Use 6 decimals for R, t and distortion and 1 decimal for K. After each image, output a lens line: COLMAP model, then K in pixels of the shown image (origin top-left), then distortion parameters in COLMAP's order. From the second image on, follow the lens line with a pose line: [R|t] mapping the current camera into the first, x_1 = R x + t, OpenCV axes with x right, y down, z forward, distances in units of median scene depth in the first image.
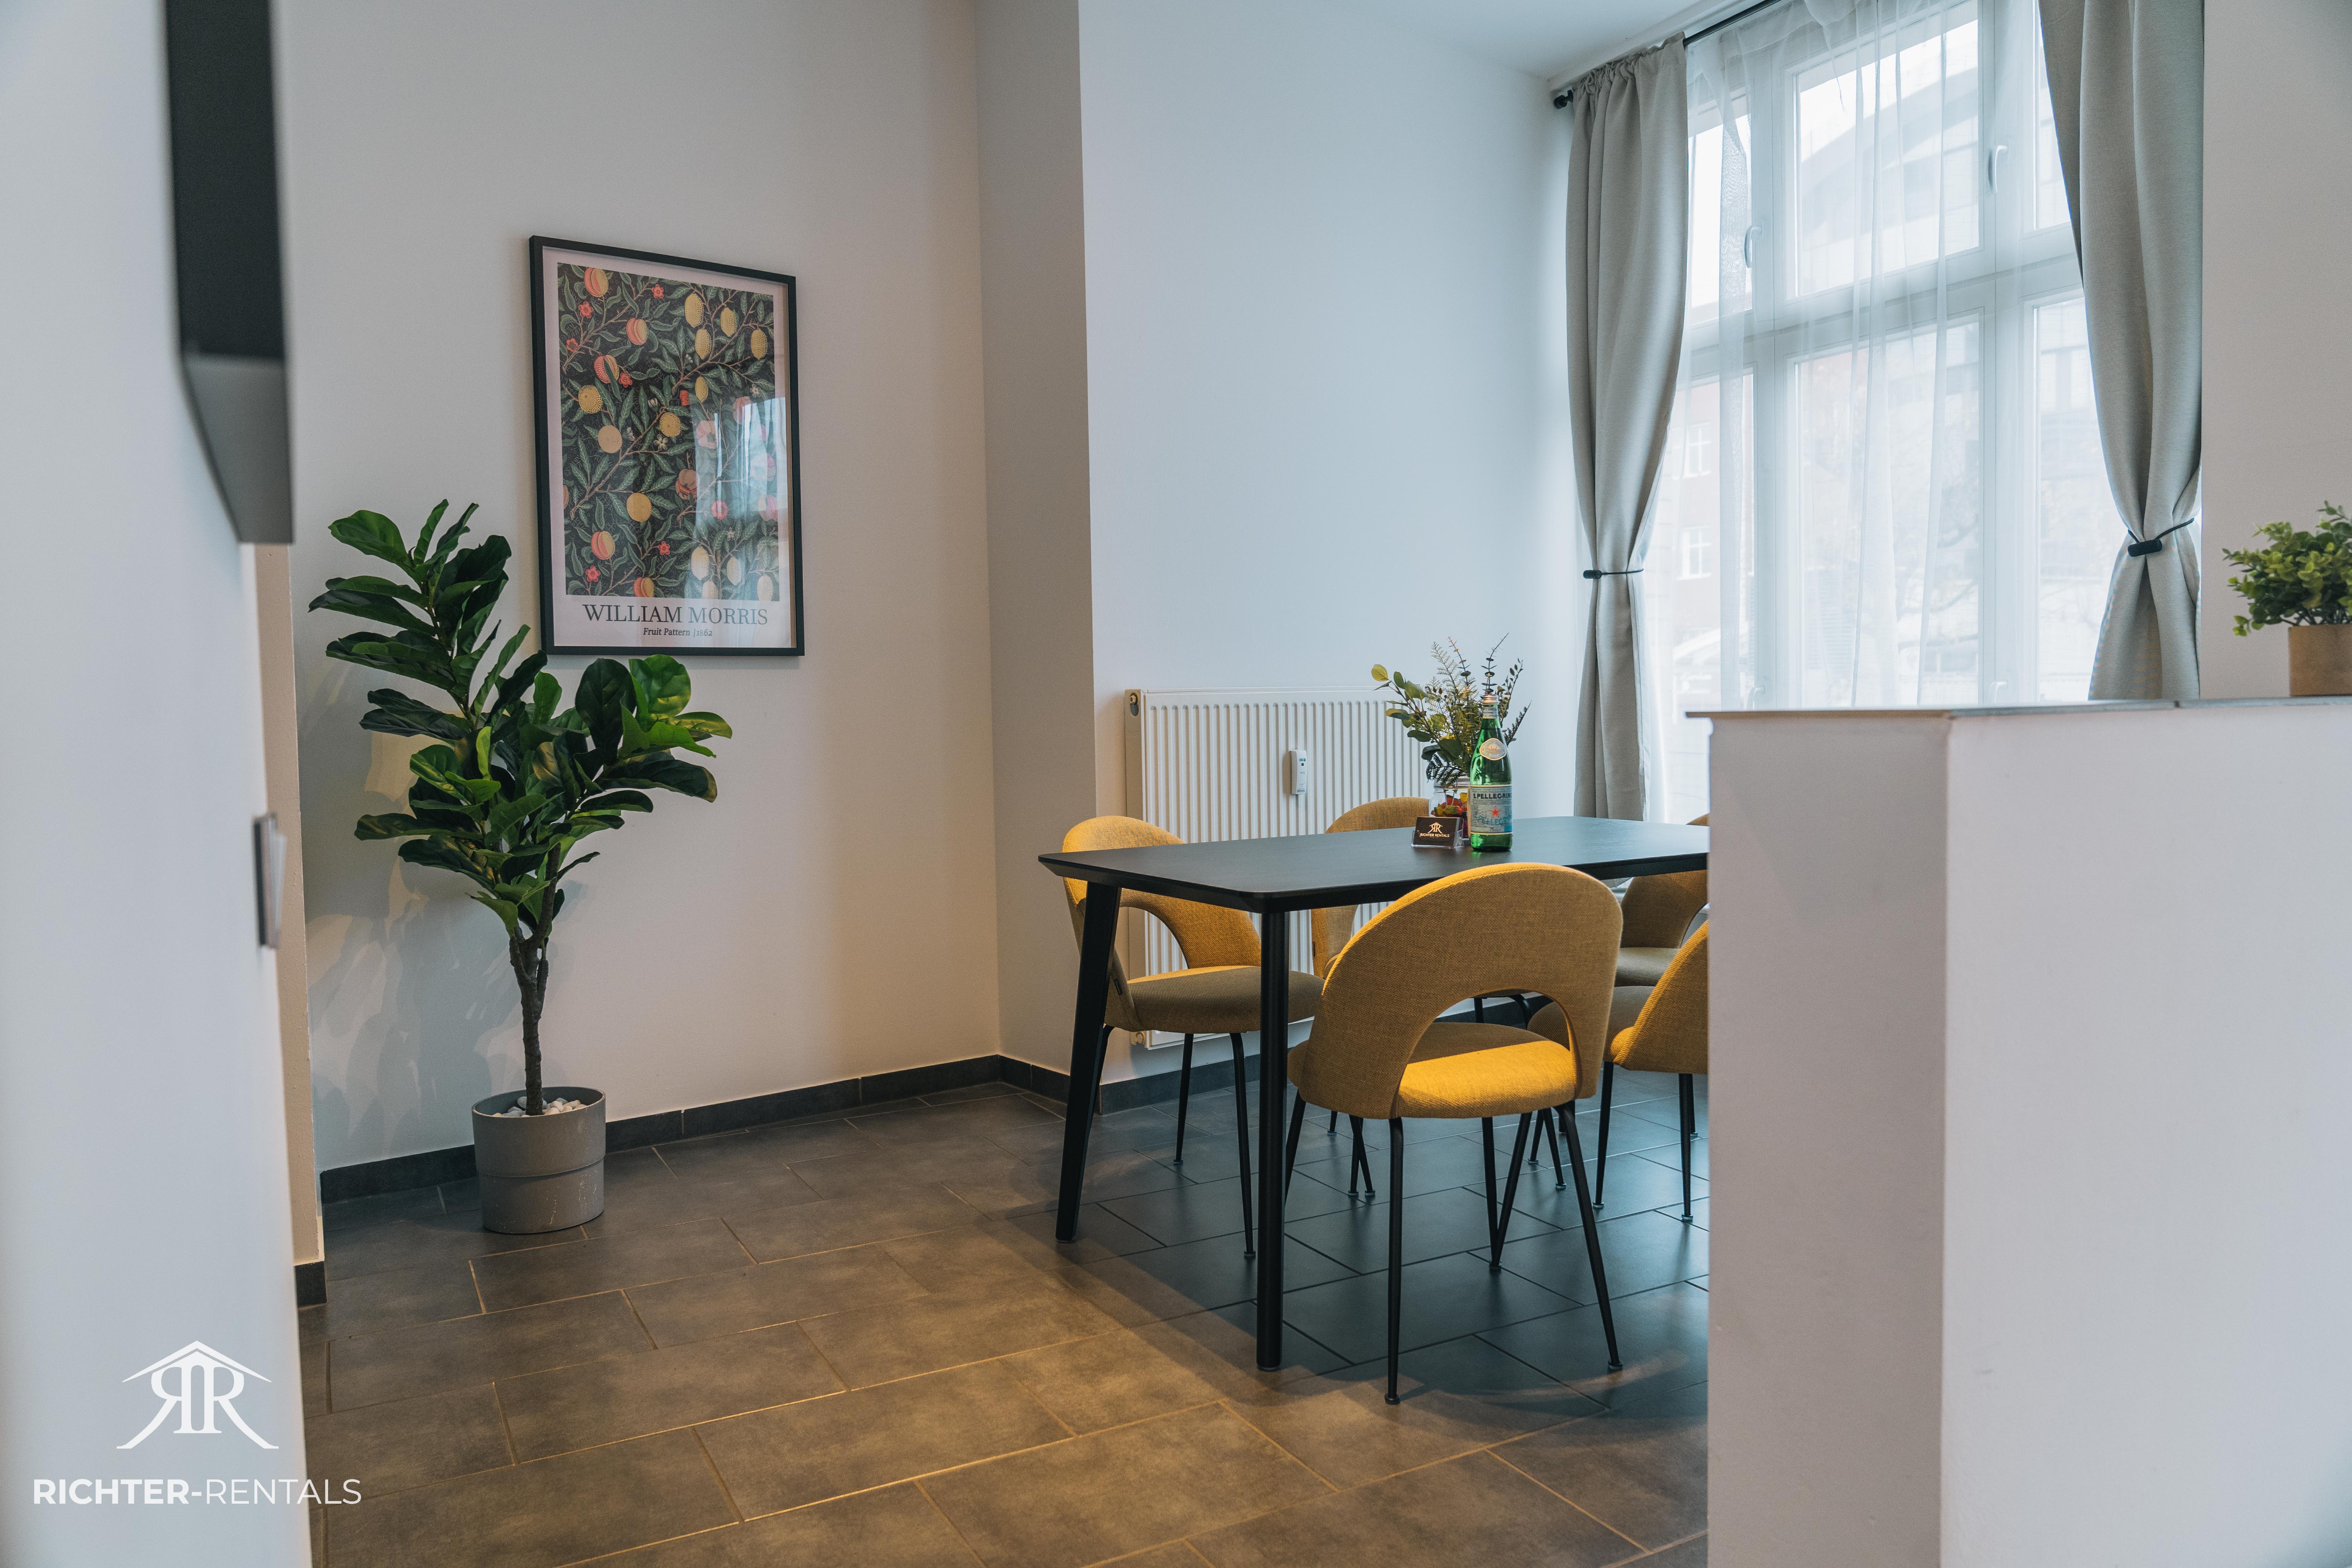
lens RADIAL K [[1589.0, 0, 1176.0], [0, 1589.0, 784.0], [0, 0, 1]] dist [-0.021705, 0.006367]
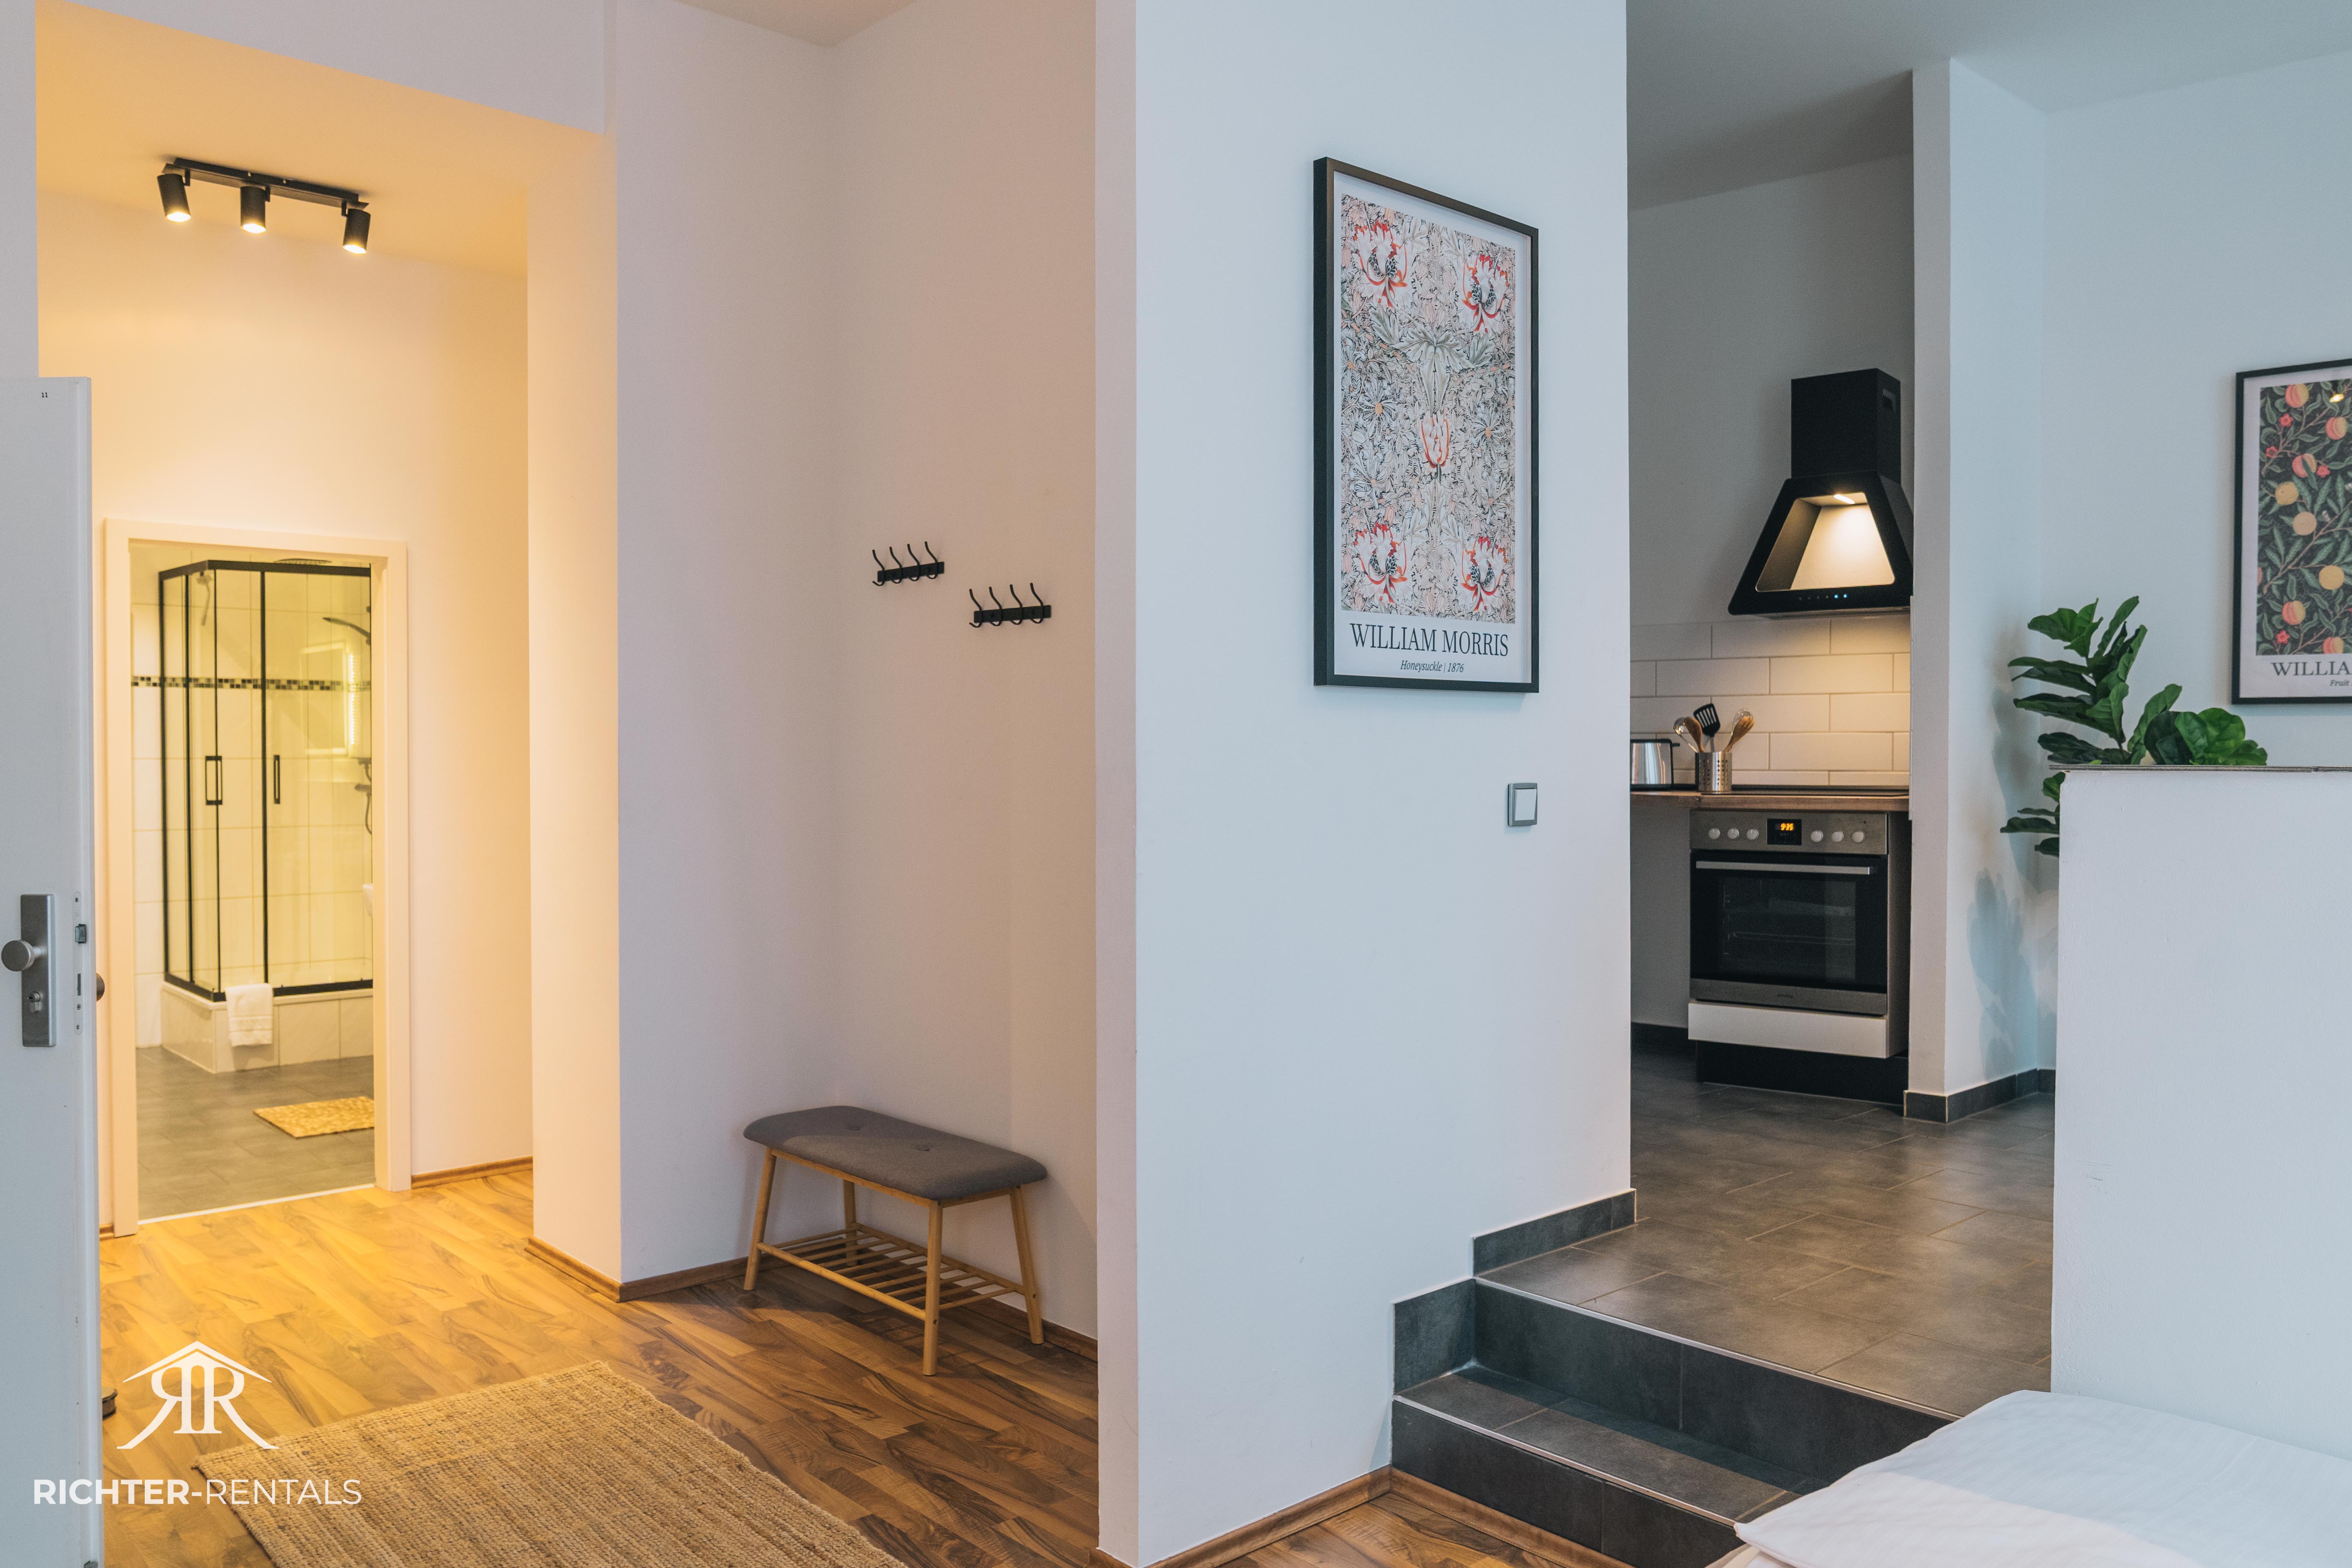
lens RADIAL K [[1716.2, 0, 1176.0], [0, 1716.2, 784.0], [0, 0, 1]] dist [-0.018519, 0.008316]
pose [[0.232831, 0.035656, -0.971863, 0.703046], [-0.056838, 0.998118, 0.023002, -0.002740], [0.970855, 0.049883, 0.234419, -0.119034]]
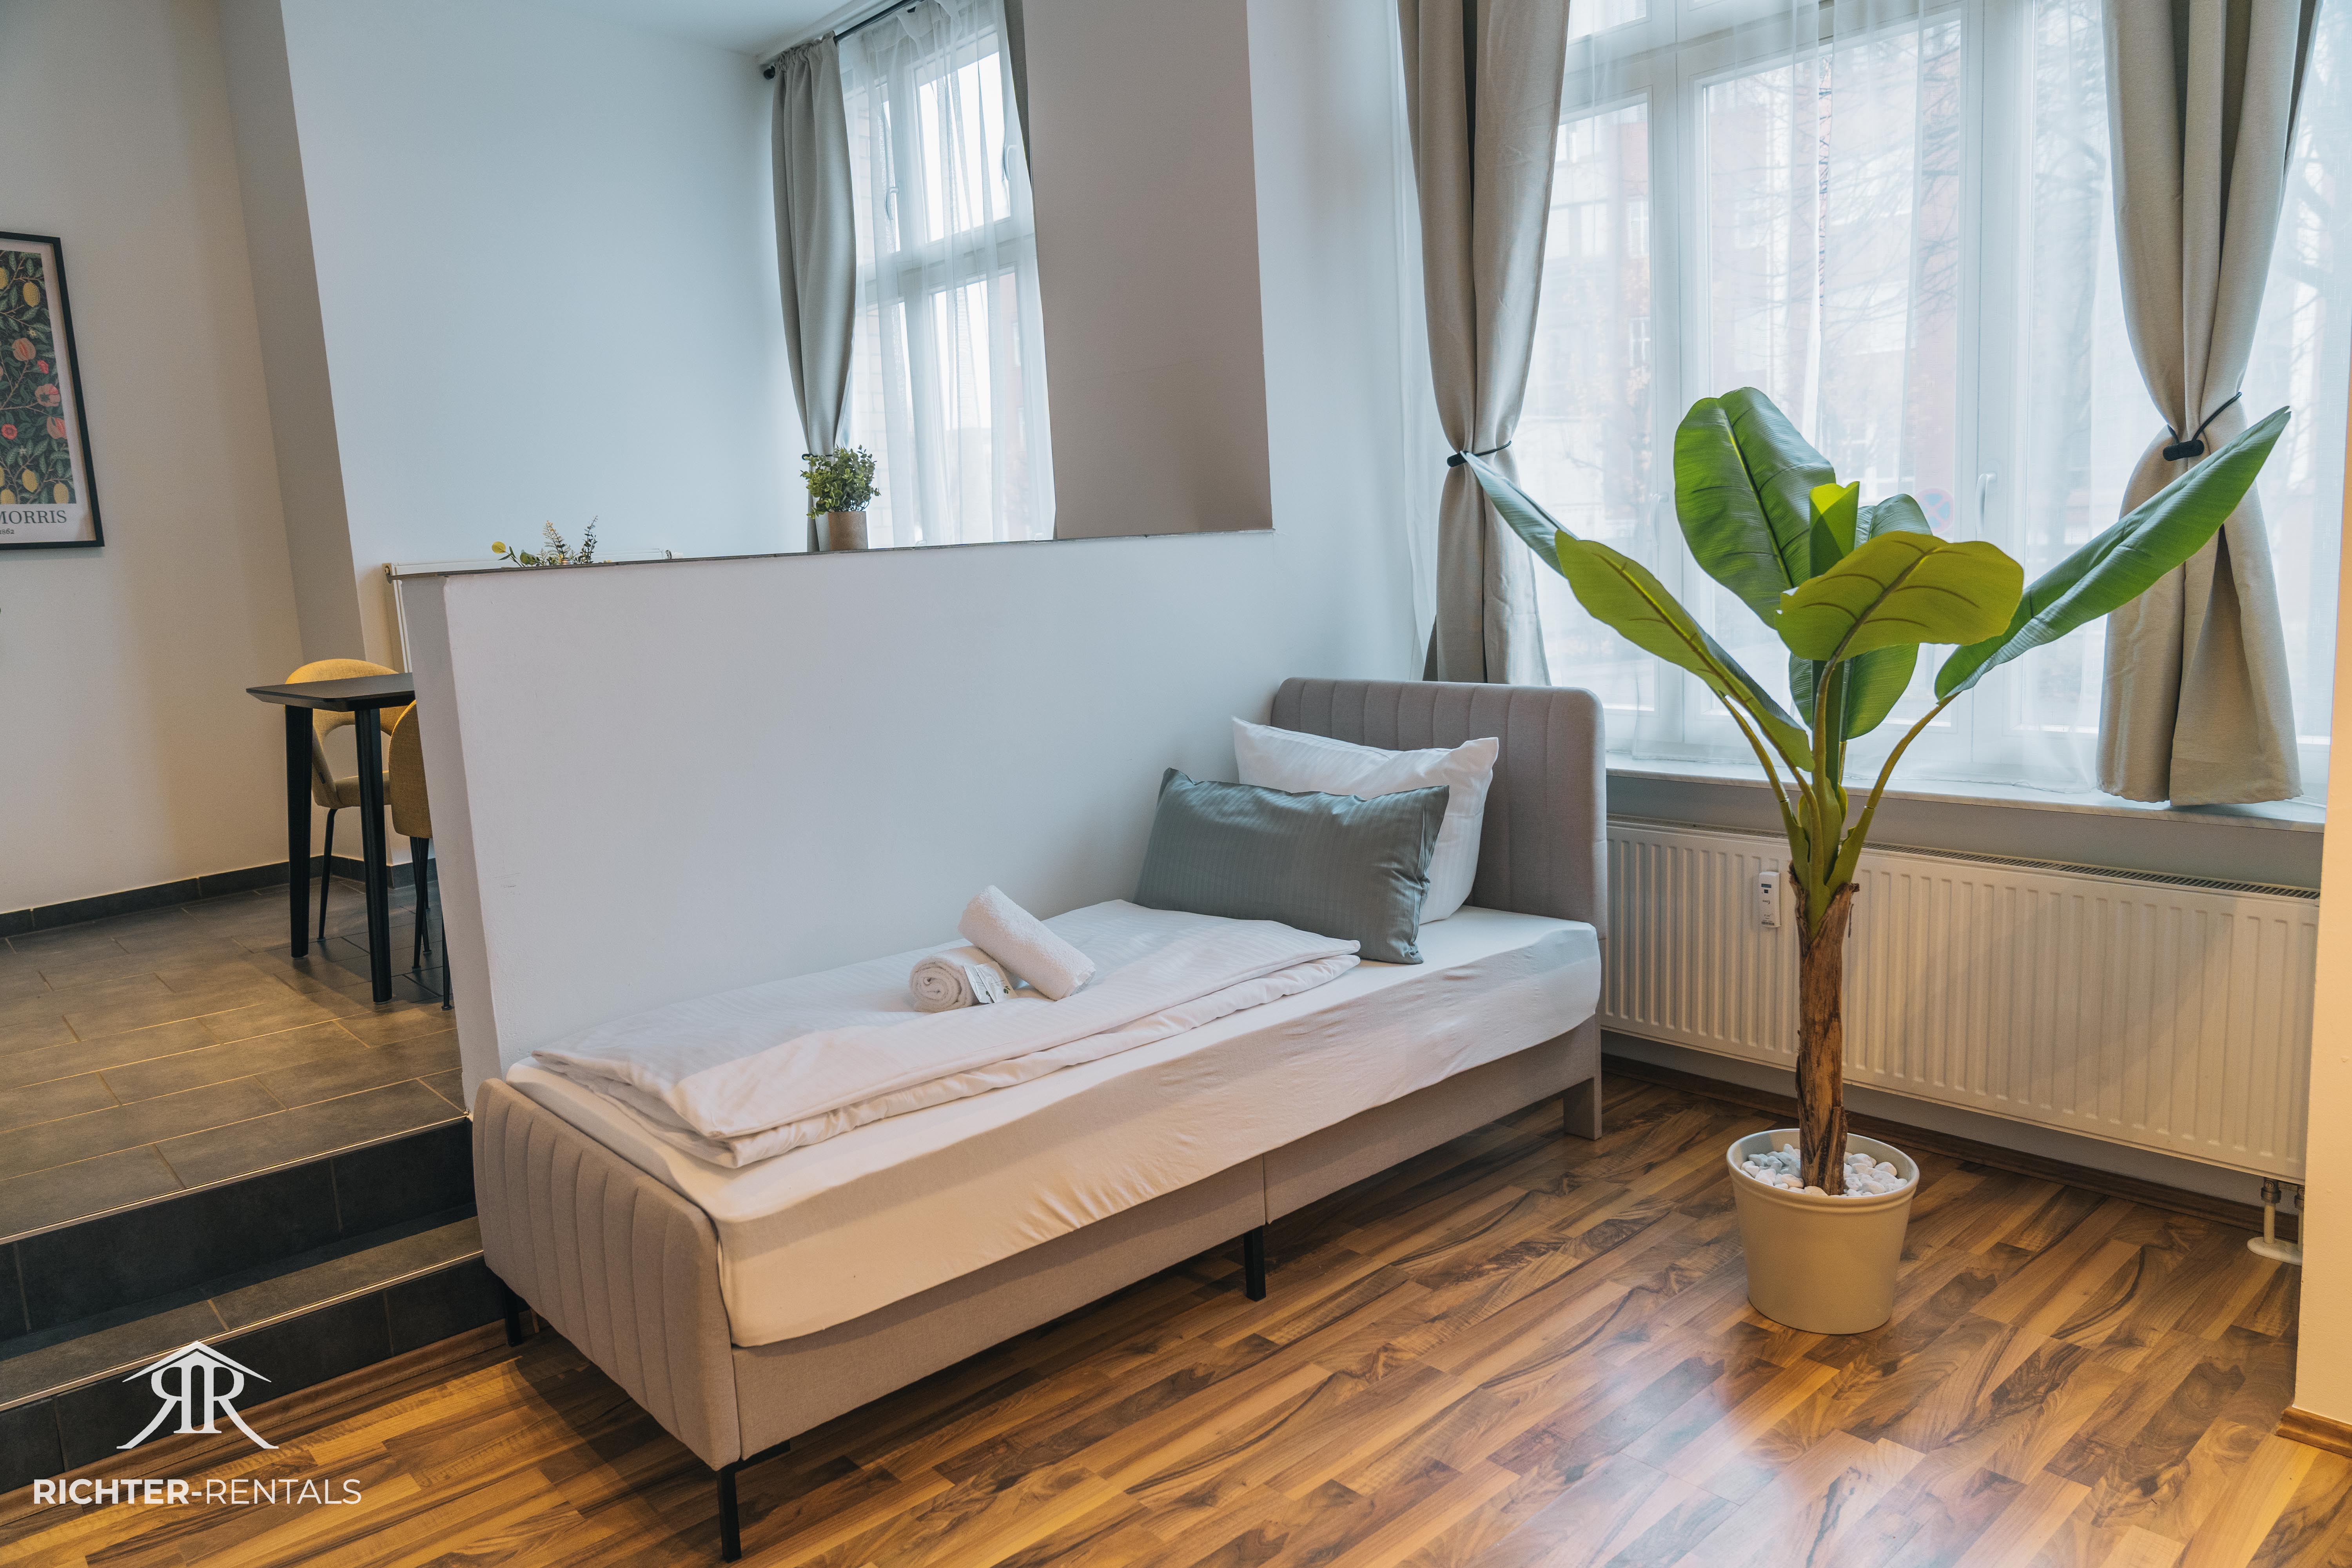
lens RADIAL K [[1589.0, 0, 1176.0], [0, 1589.0, 784.0], [0, 0, 1]] dist [-0.021705, 0.006367]
pose [[0.974249, -0.066985, 0.215295, 0.337791], [0.046525, 0.994026, 0.098735, 0.024595], [-0.220623, -0.086176, 0.971545, -0.449933]]
